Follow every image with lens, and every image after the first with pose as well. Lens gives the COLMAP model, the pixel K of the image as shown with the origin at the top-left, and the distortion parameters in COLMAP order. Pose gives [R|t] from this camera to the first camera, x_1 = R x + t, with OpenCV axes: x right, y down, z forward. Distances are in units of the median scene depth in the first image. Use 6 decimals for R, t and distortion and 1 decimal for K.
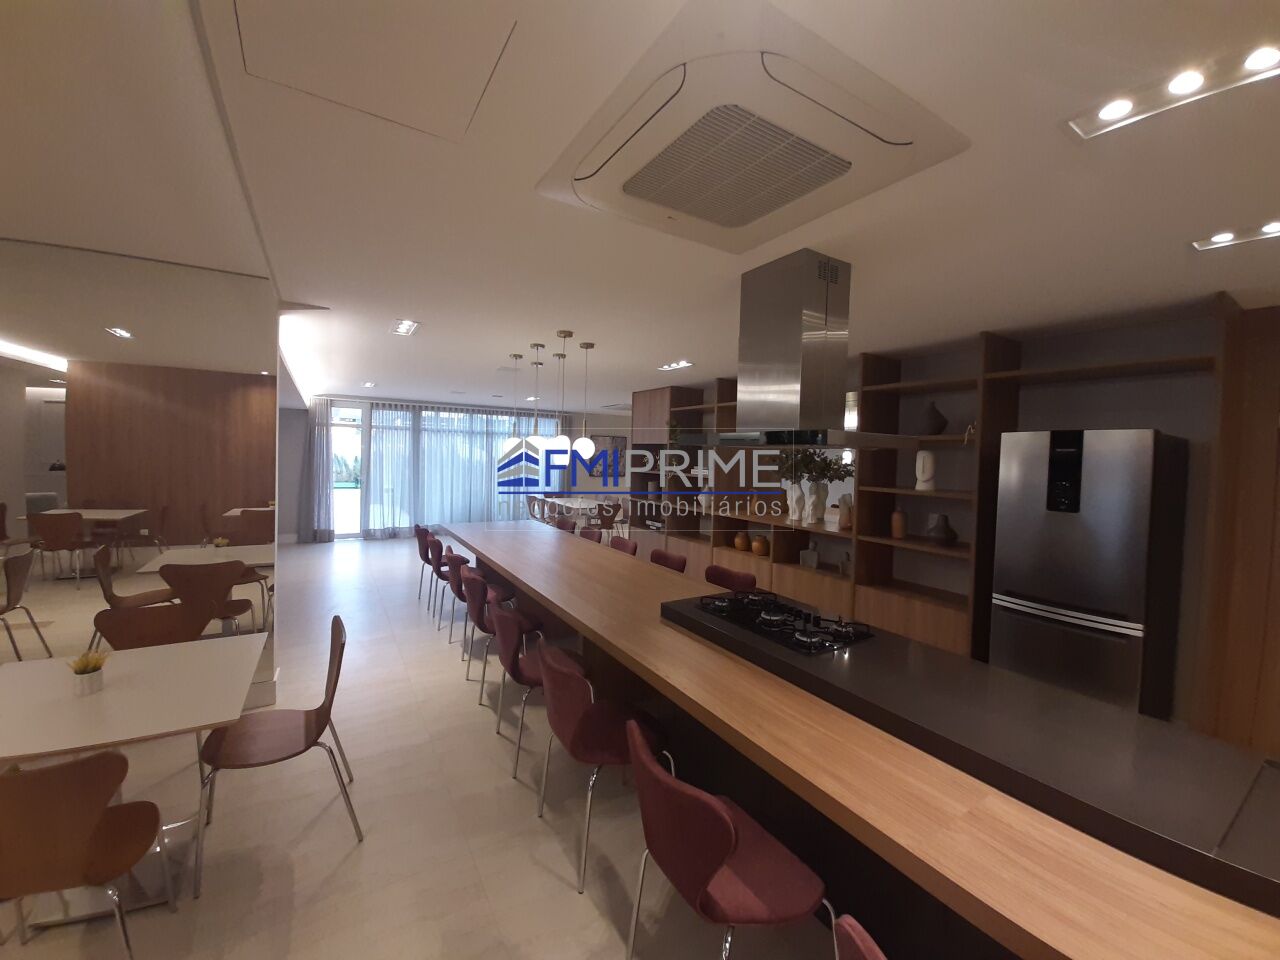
lens RADIAL K [[506.3, 0, 637.8], [0, 506.3, 476.2], [0, 0, 1]] dist [-0.008298, -0.000235]
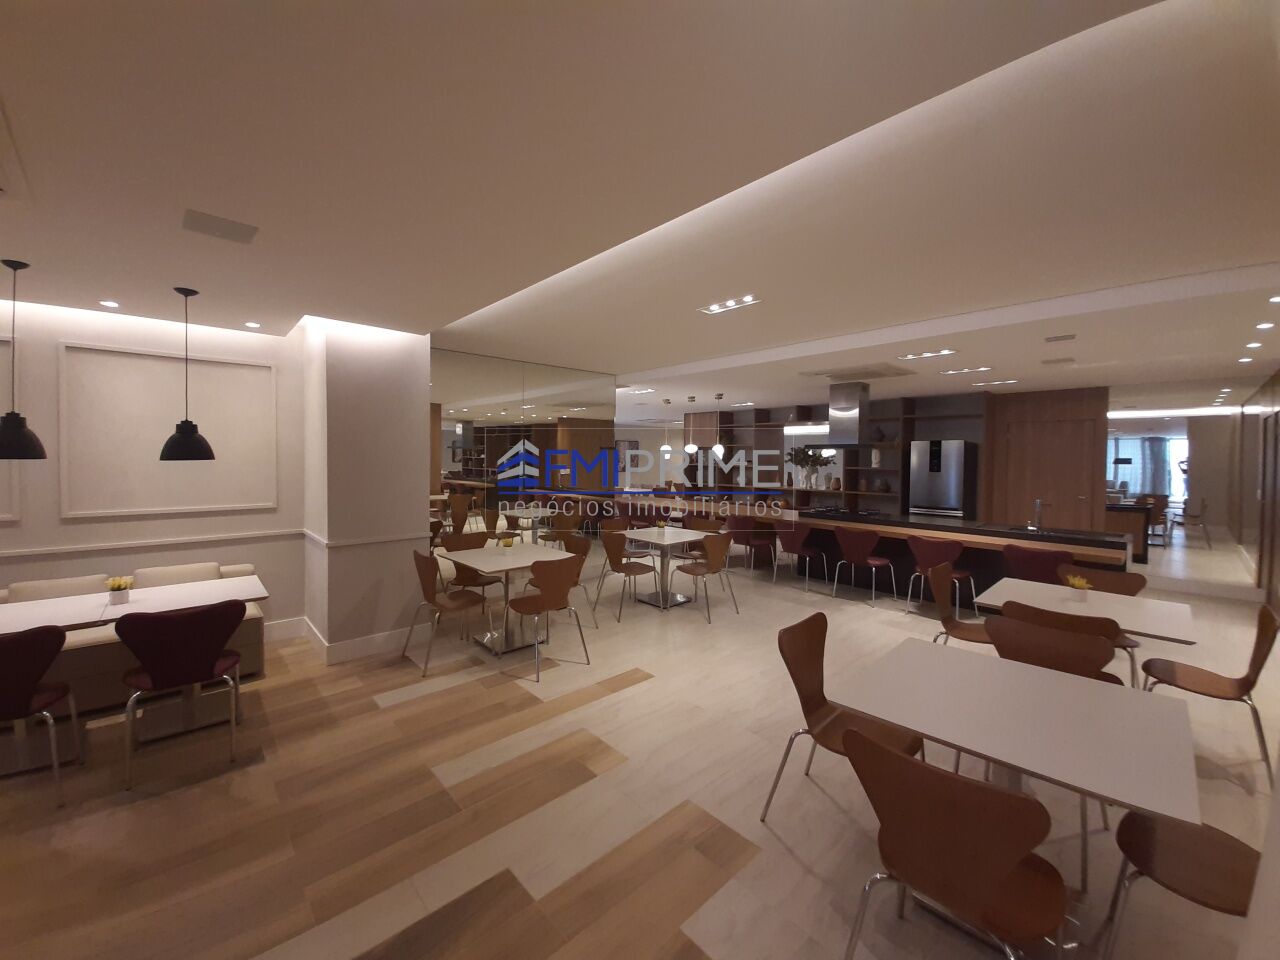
lens RADIAL K [[506.3, 0, 644.8], [0, 506.3, 470.1], [0, 0, 1]] dist [-0.008298, -0.000235]
pose [[0.977337, -0.011538, 0.211374, -0.984431], [0.015837, 0.999700, -0.018658, 0.073411], [-0.211096, 0.021583, 0.977227, -1.032953]]
